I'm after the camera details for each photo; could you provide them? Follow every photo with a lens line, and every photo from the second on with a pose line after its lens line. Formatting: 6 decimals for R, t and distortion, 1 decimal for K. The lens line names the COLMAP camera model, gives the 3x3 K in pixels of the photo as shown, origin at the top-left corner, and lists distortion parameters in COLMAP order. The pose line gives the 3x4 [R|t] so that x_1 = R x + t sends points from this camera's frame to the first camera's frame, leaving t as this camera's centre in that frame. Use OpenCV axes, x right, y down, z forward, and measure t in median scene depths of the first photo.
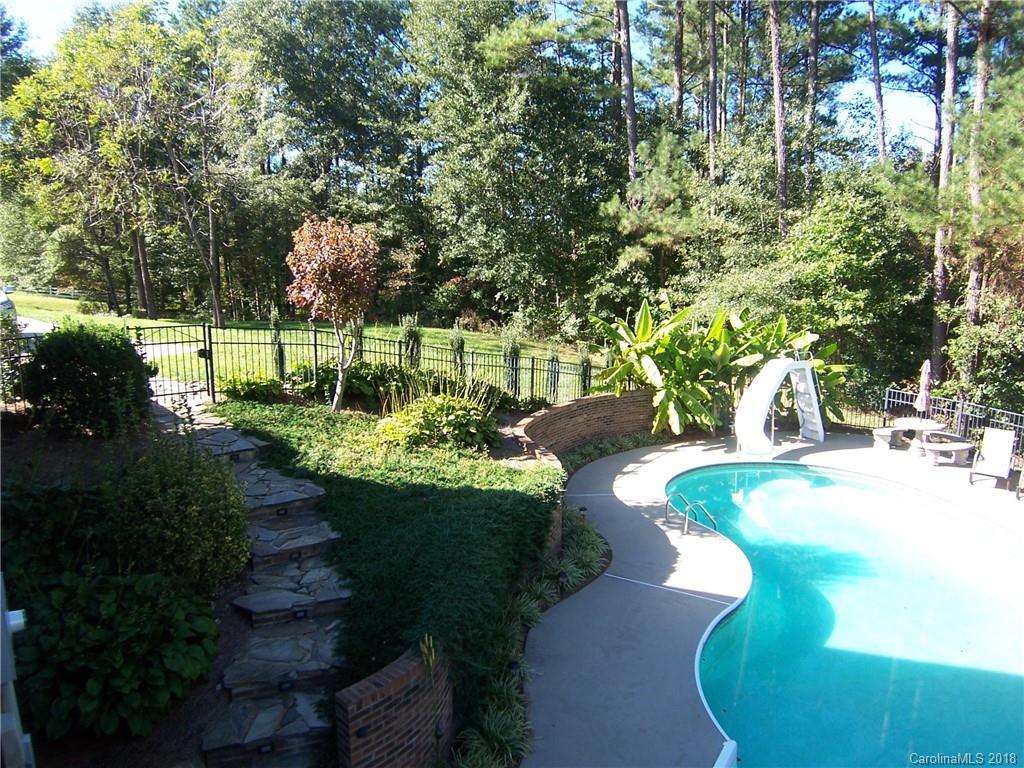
lens RADIAL K [[685.0, 0, 515.2], [0, 685.0, 381.5], [0, 0, 1]] dist [-0.003735, -0.051553]
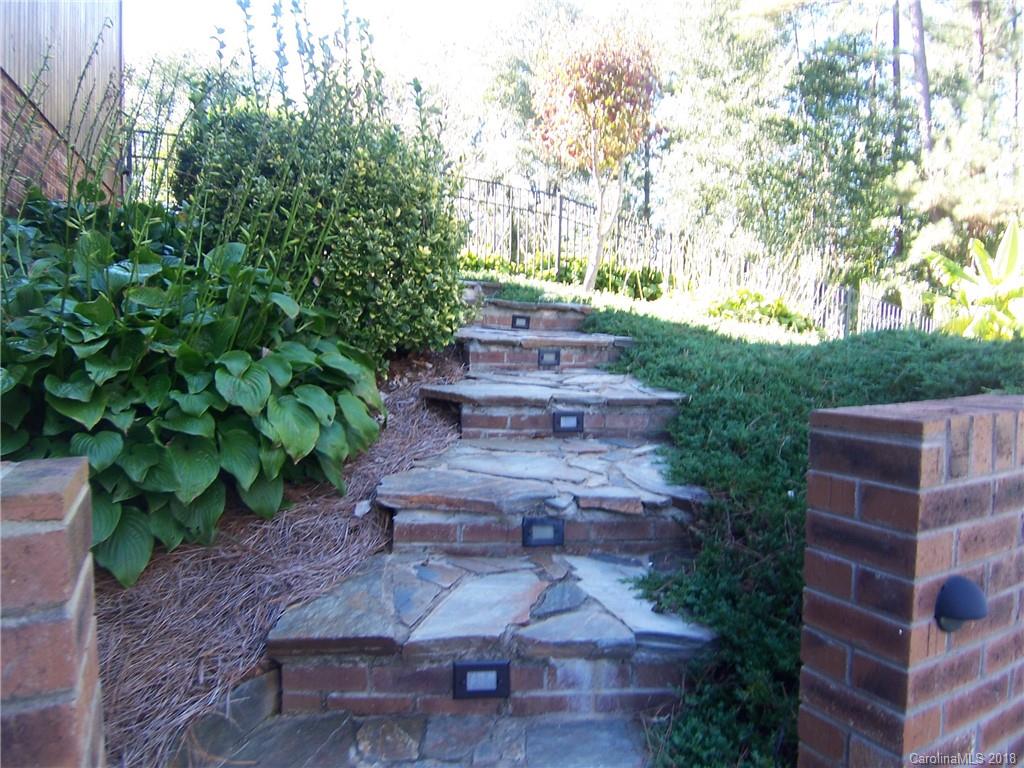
lens RADIAL K [[685.0, 0, 515.2], [0, 685.0, 381.5], [0, 0, 1]] dist [-0.003735, -0.051553]
pose [[0.955547, 0.018236, -0.294275, -0.100818], [-0.052284, 0.992748, -0.108252, 0.165610], [0.290167, 0.118826, 0.949570, 0.265638]]
